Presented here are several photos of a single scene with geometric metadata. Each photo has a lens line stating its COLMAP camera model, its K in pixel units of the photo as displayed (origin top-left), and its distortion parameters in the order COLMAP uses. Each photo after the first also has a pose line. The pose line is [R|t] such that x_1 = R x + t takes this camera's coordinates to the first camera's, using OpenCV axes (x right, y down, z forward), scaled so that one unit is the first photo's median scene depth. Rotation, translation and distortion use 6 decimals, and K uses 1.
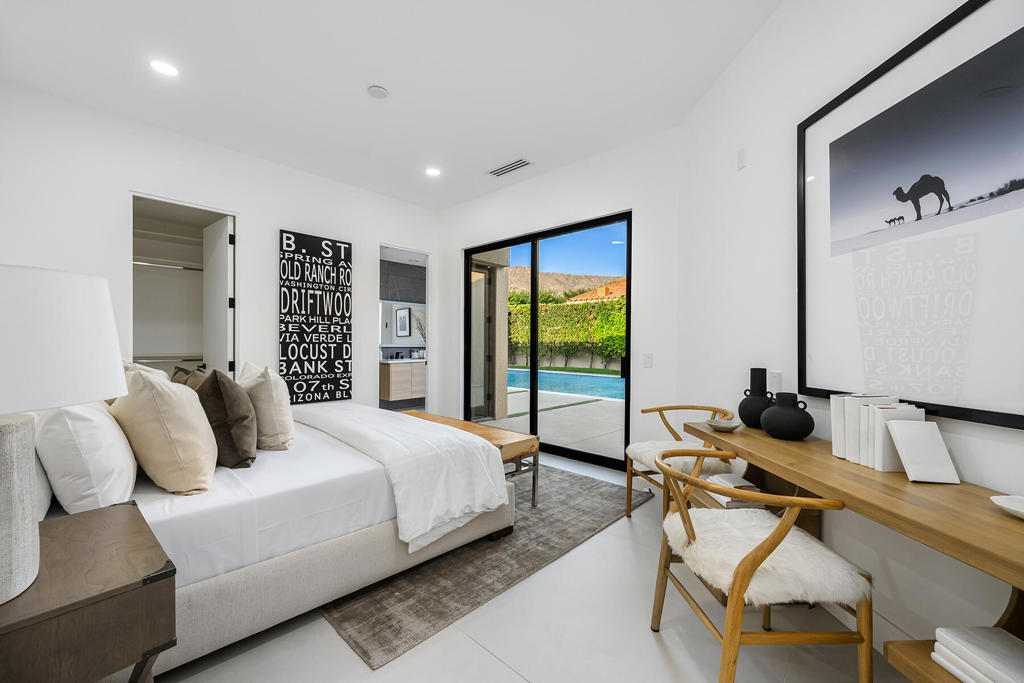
lens RADIAL K [[405.5, 0, 510.1], [0, 405.5, 339.3], [0, 0, 1]] dist [0.000078, 0.000287]
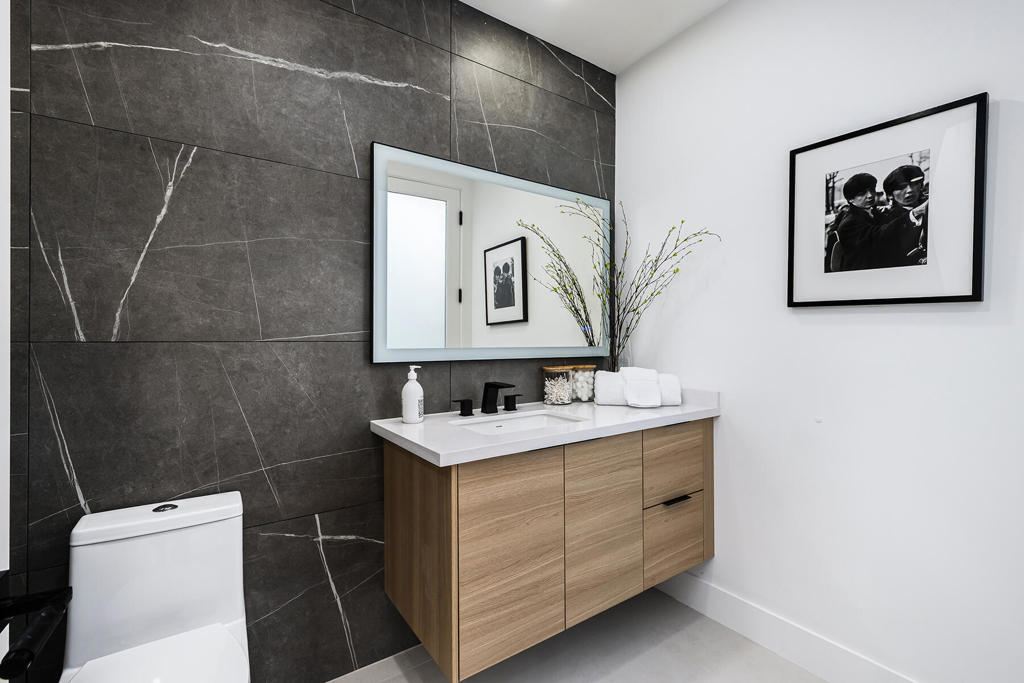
lens RADIAL K [[448.7, 0, 512.0], [0, 448.7, 338.8], [0, 0, 1]] dist [0.001200, -0.000310]
pose [[0.977557, -0.002128, -0.210659, -0.203351], [0.002483, 0.999996, 0.001423, 0.006167], [0.210656, -0.001914, 0.977558, 0.720296]]
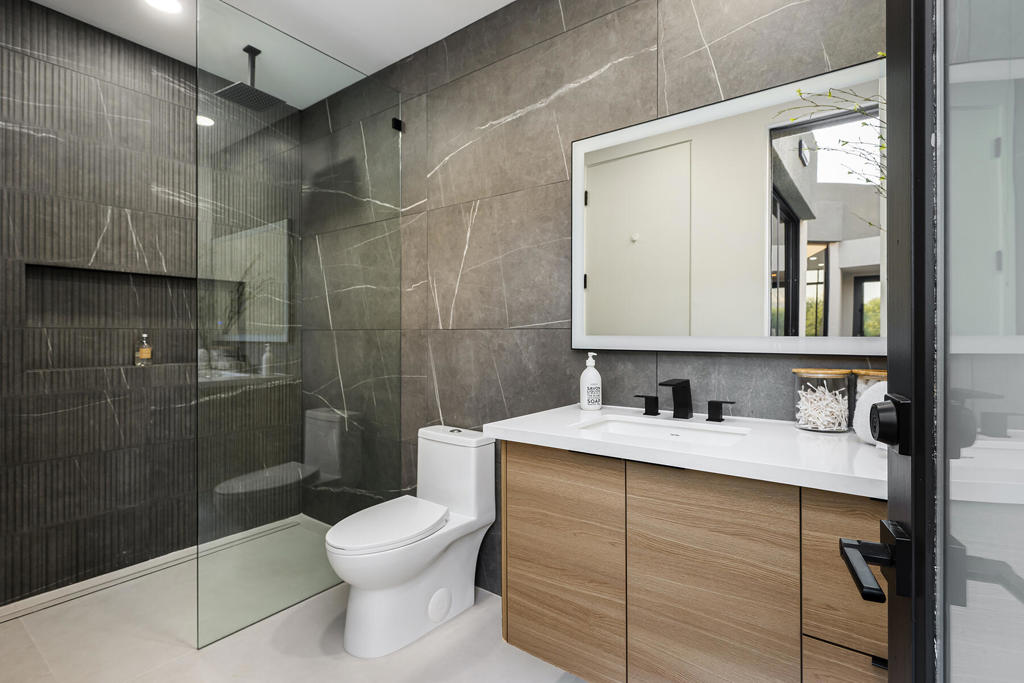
lens RADIAL K [[484.7, 0, 512.0], [0, 484.7, 341.5], [0, 0, 1]] dist [-0.002164, -0.000155]
pose [[0.112775, 0.012484, -0.993542, -0.062513], [-0.001547, 0.999922, 0.012388, 0.011389], [0.993619, 0.000140, 0.112786, 0.864361]]
